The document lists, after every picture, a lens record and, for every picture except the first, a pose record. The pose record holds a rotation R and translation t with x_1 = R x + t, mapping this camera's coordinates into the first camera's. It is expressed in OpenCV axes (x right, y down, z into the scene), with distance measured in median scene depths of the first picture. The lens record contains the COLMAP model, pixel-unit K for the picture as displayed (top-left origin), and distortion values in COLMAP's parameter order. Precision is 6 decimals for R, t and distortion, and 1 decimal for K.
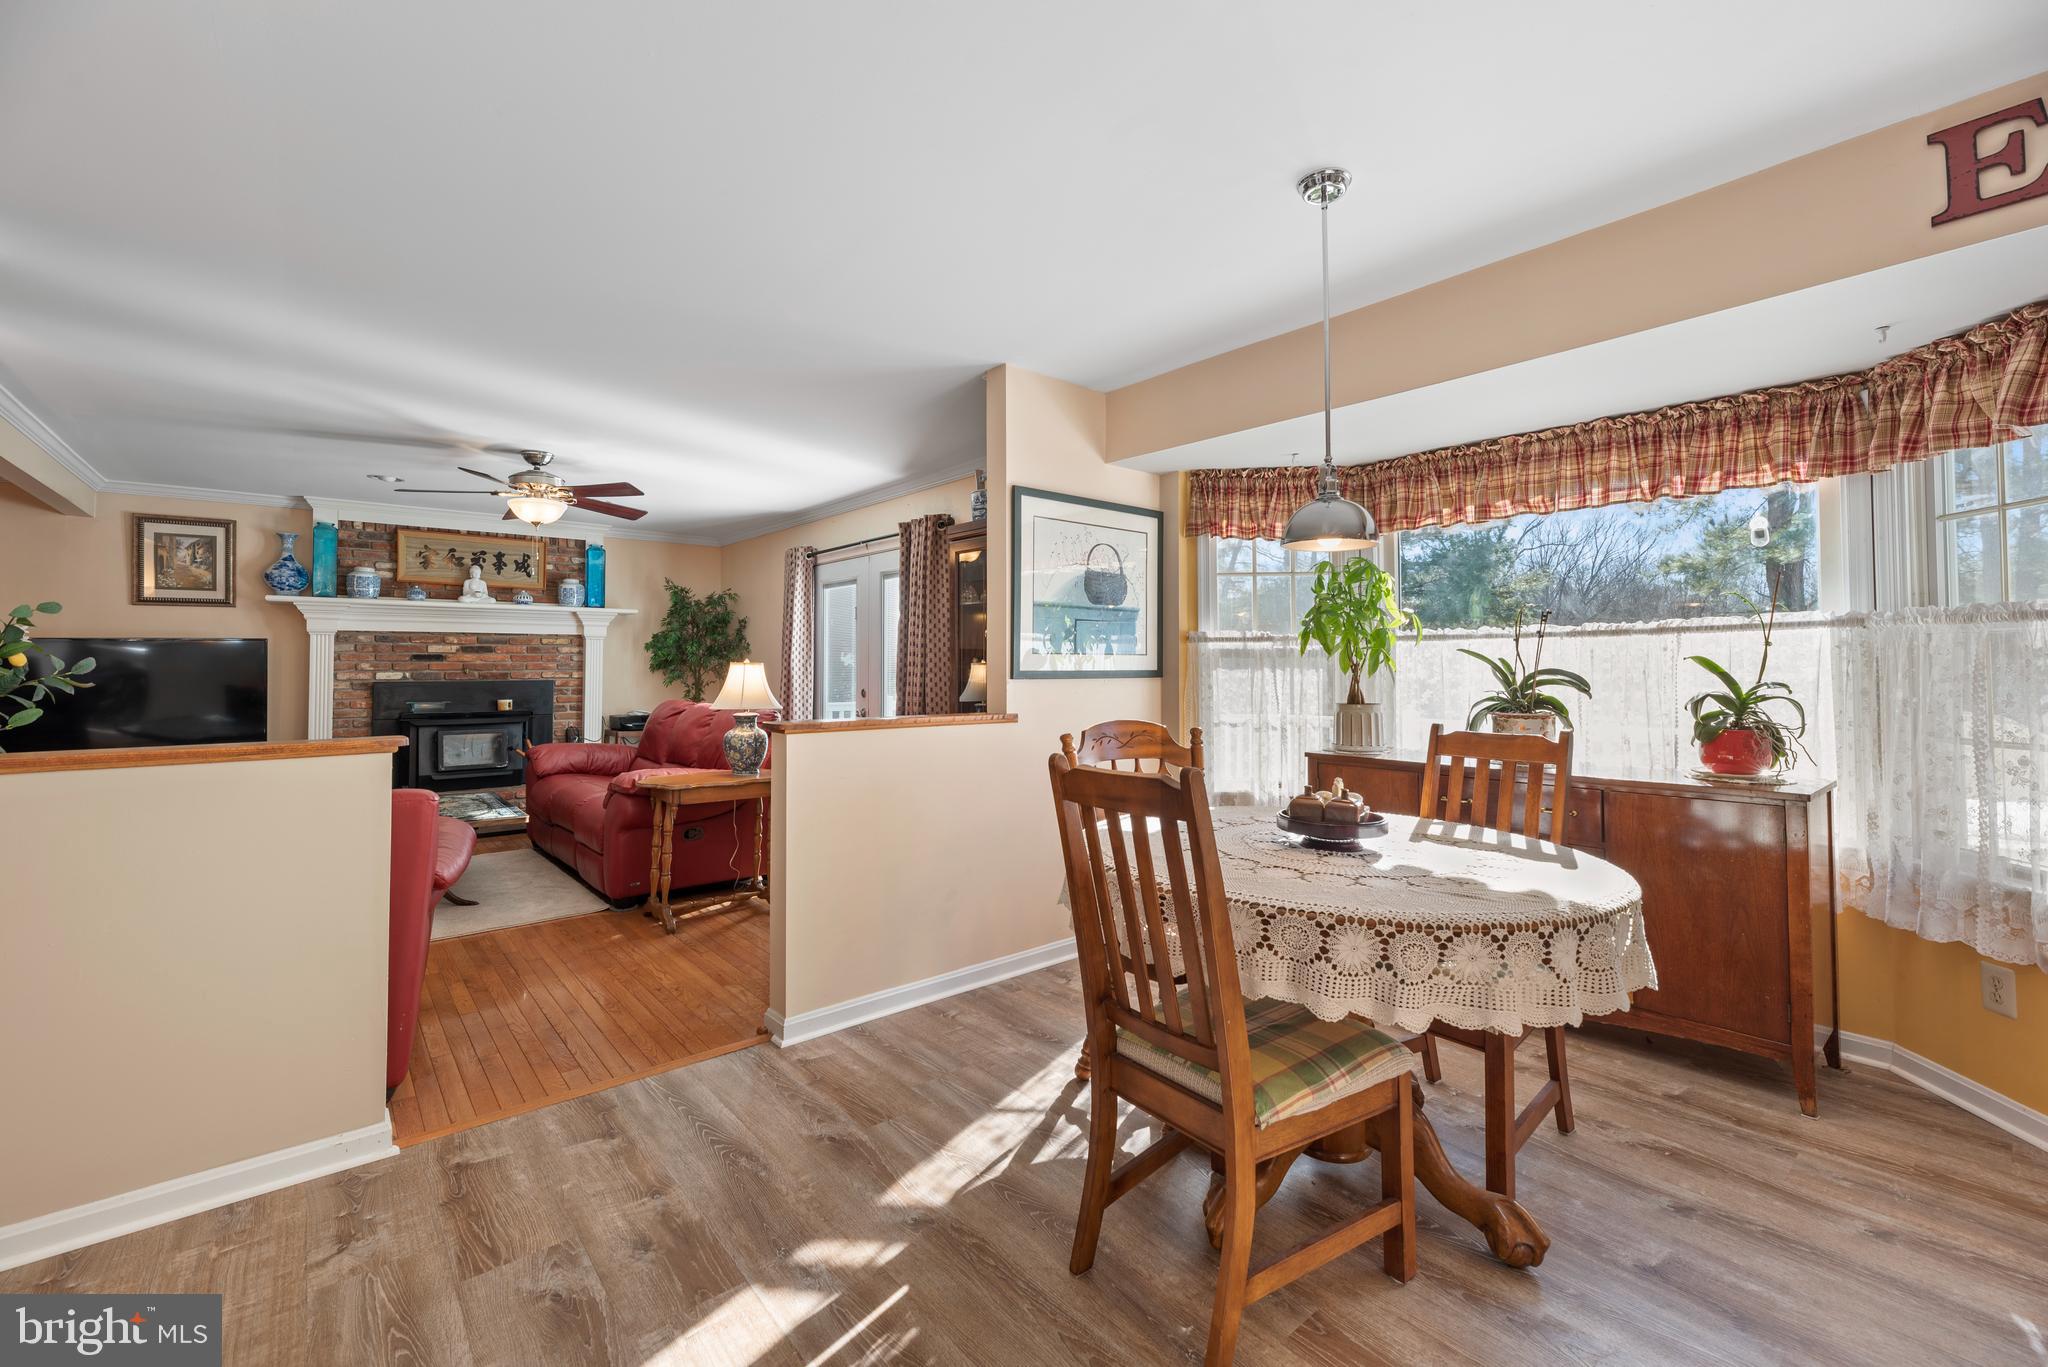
lens RADIAL K [[850.6, 0, 1023.3], [0, 850.6, 648.1], [0, 0, 1]] dist [0.000513, 0.000076]
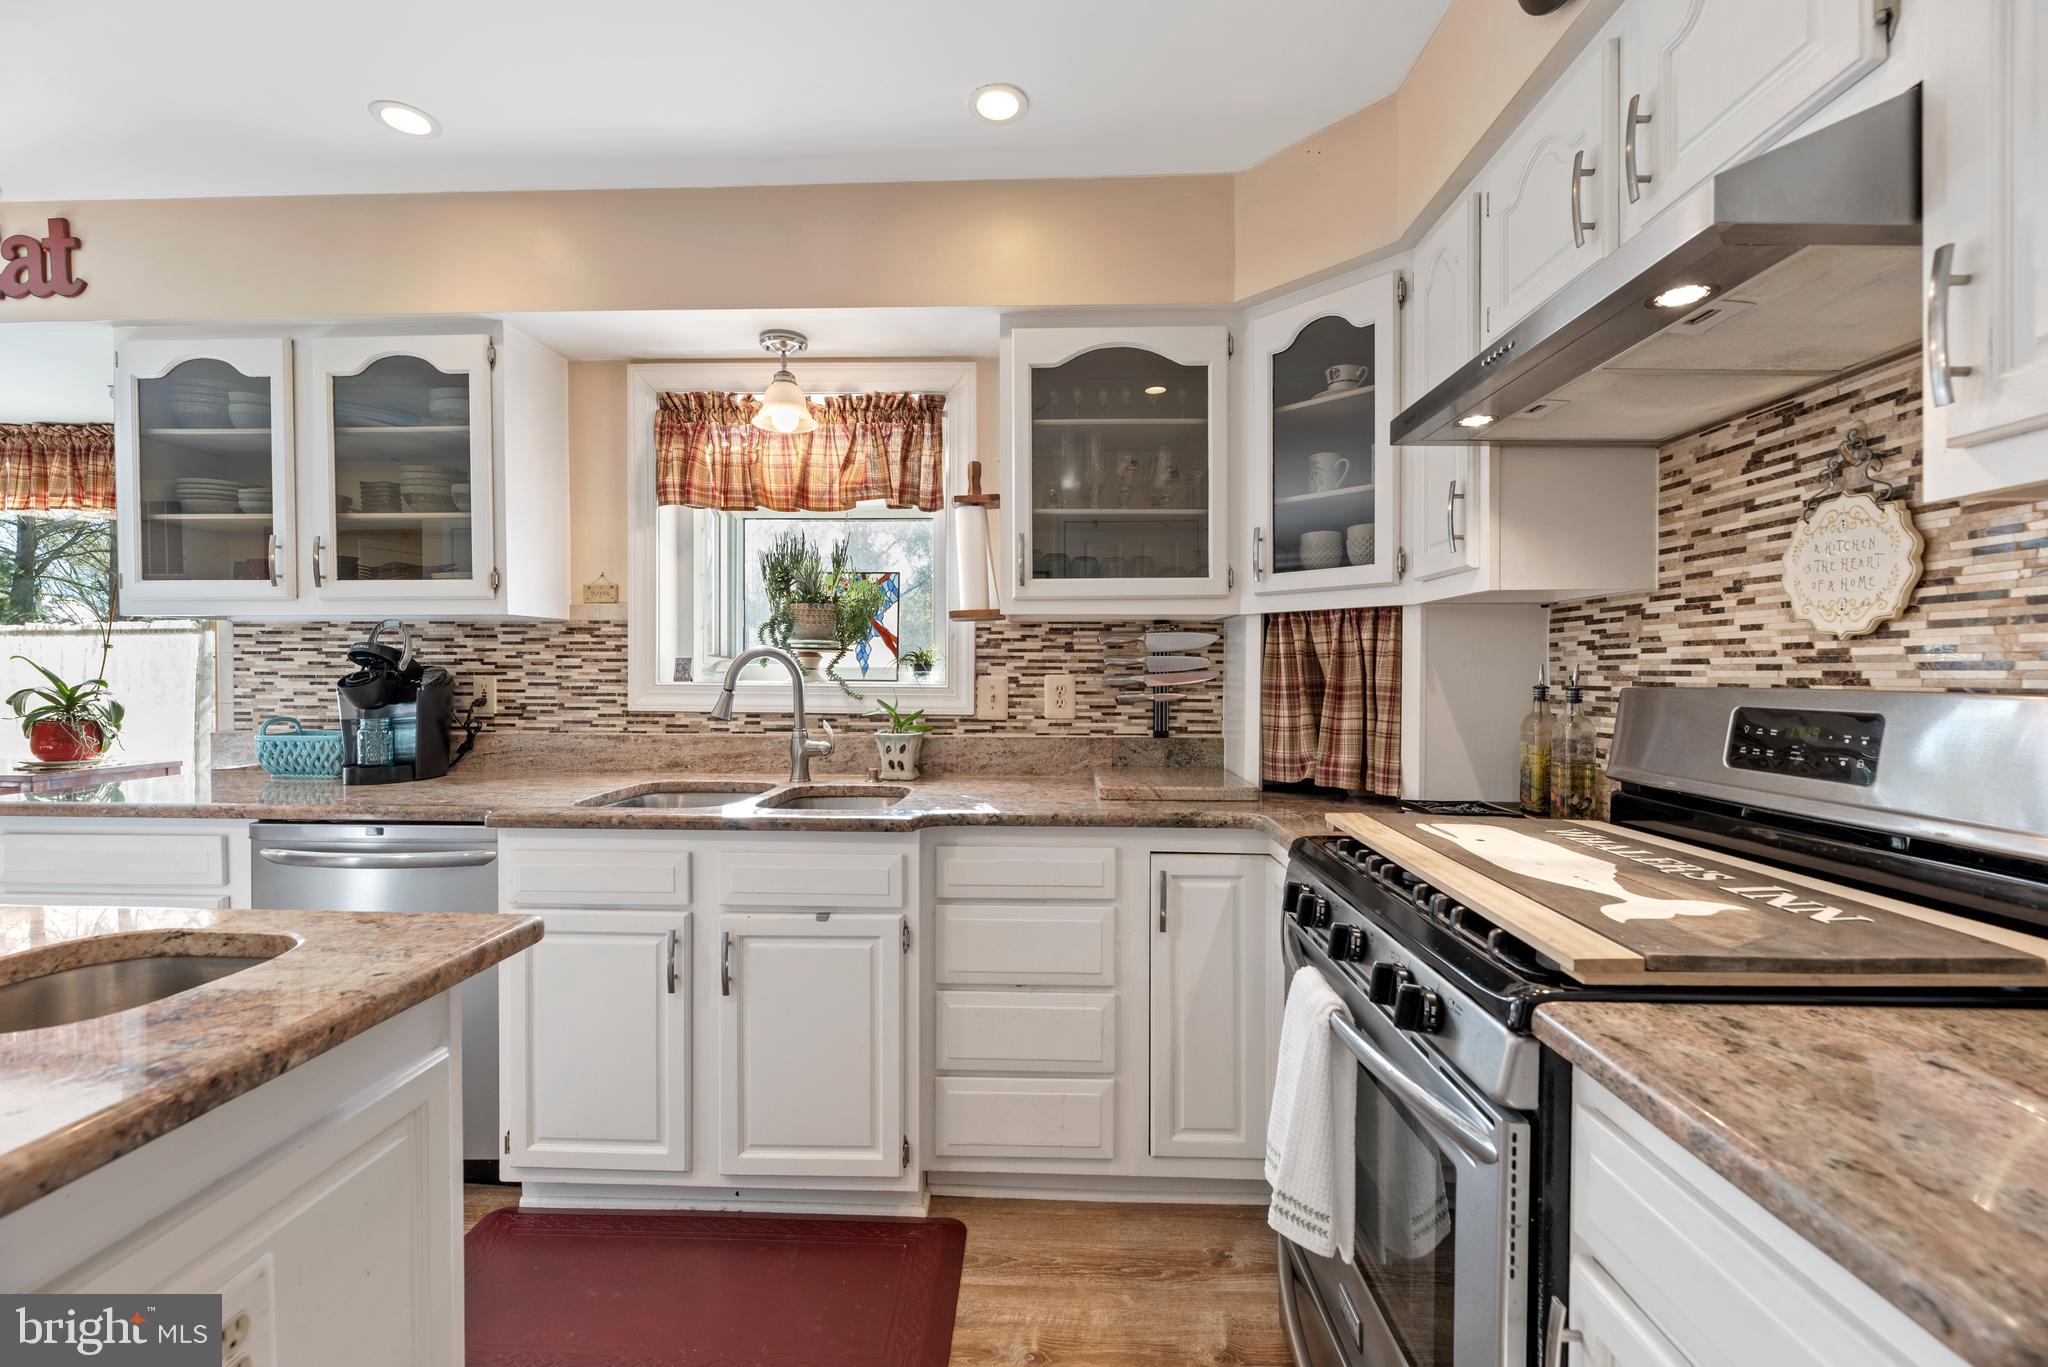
lens RADIAL K [[852.3, 0, 1024.0], [0, 852.3, 683.5], [0, 0, 1]] dist [-0.000237, -0.000093]
pose [[0.676820, -0.004795, 0.736133, 0.359738], [-0.023387, 0.999334, 0.028012, -0.006954], [-0.735777, -0.036175, 0.676257, -0.285102]]
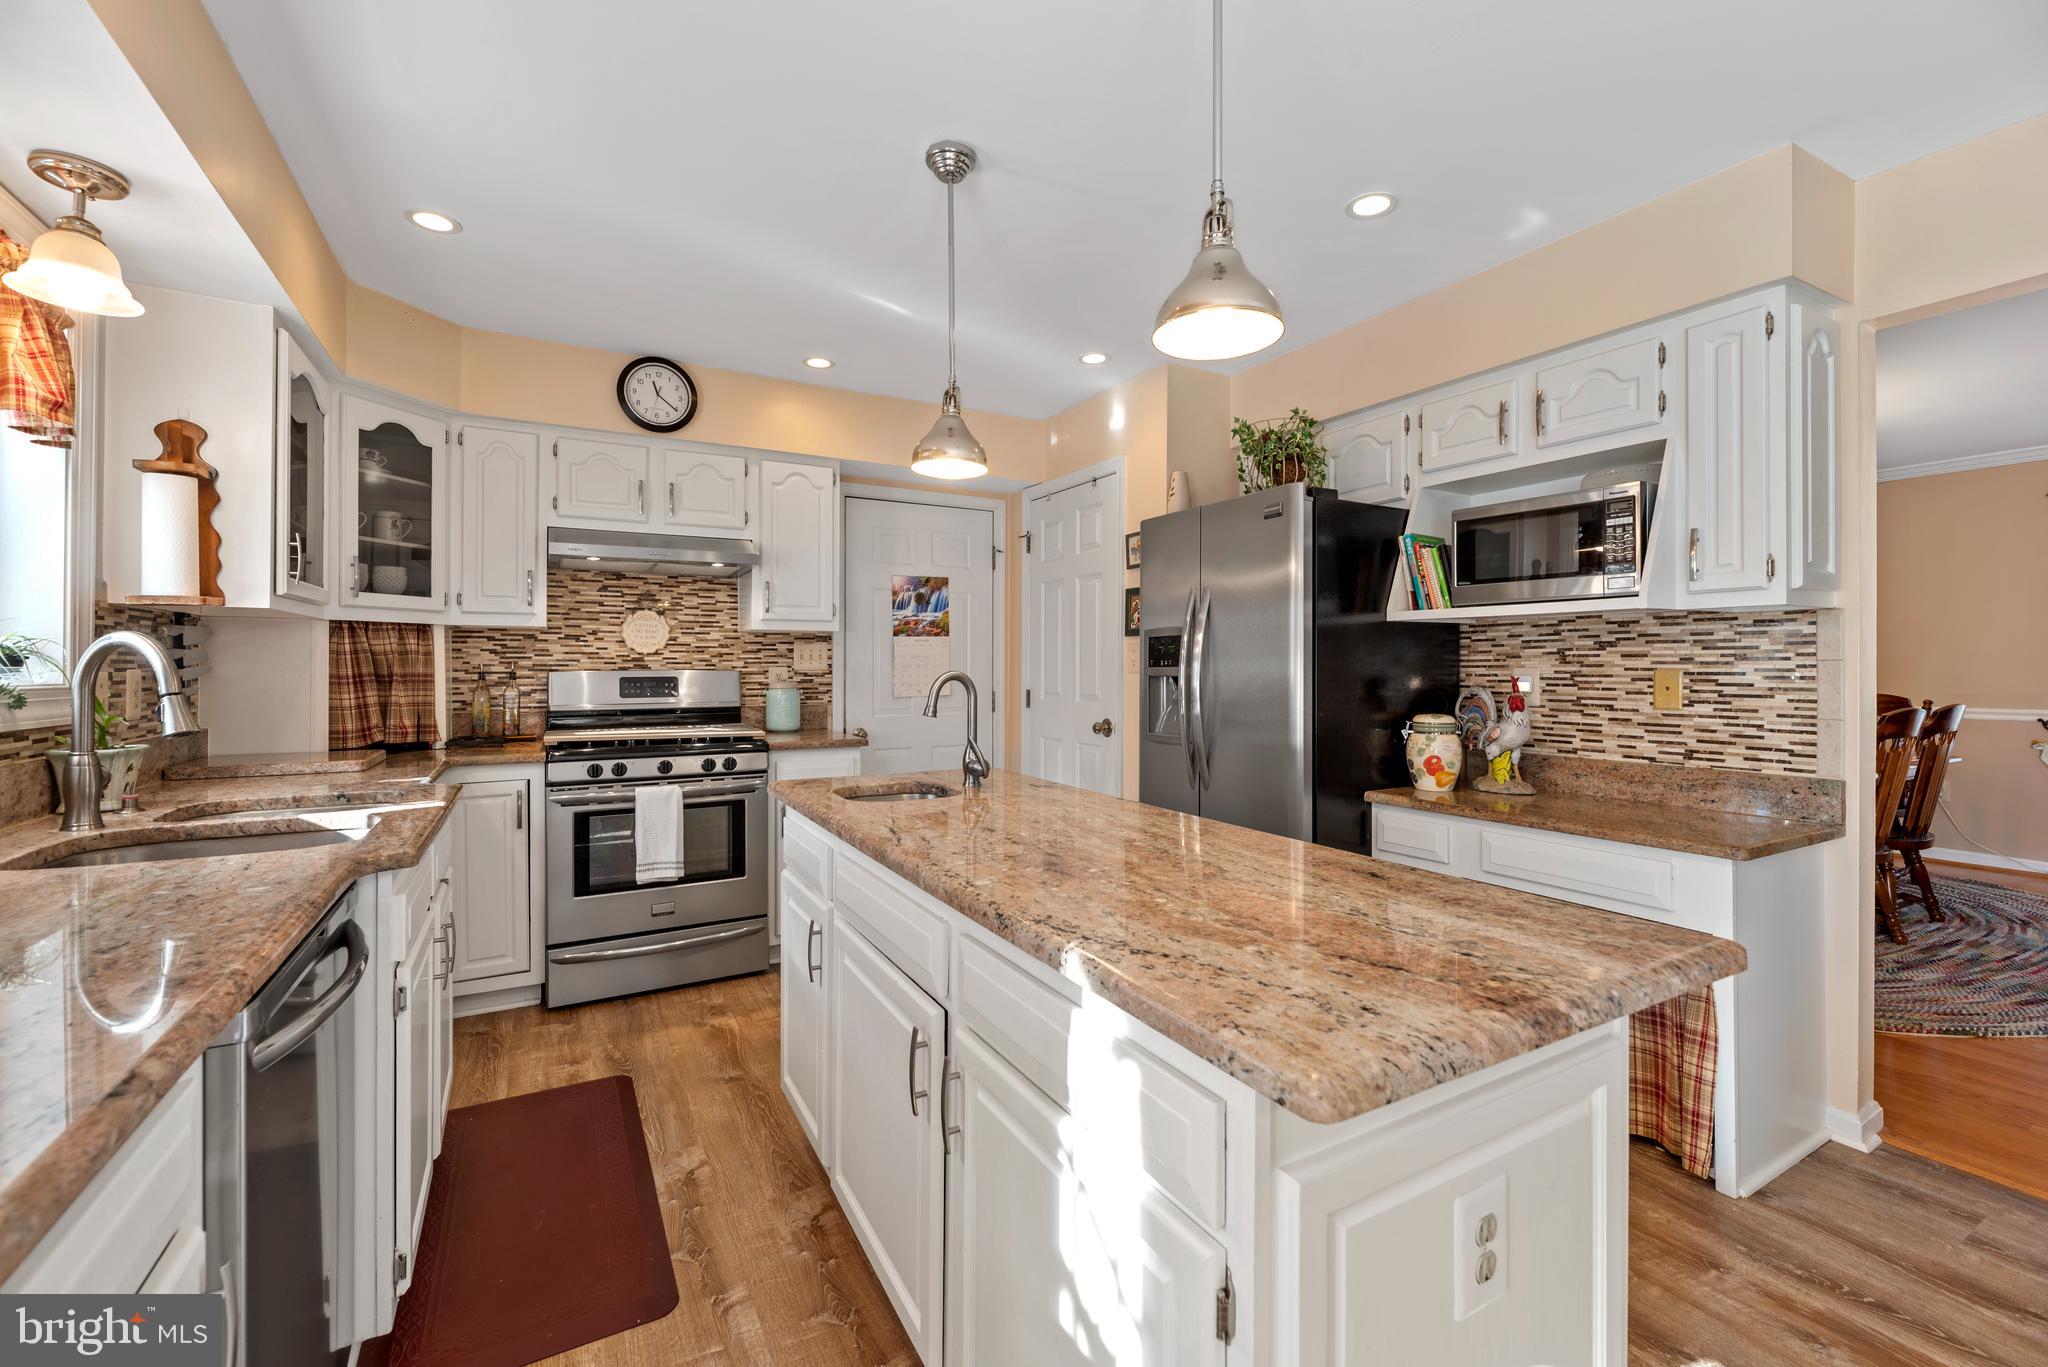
lens RADIAL K [[847.2, 0, 1025.1], [0, 847.2, 666.1], [0, 0, 1]] dist [-0.004346, -0.000229]
pose [[-0.981983, 0.000829, 0.188969, 0.247290], [-0.003543, 0.999734, -0.022799, 0.004766], [-0.188938, -0.023058, -0.981718, 0.229345]]
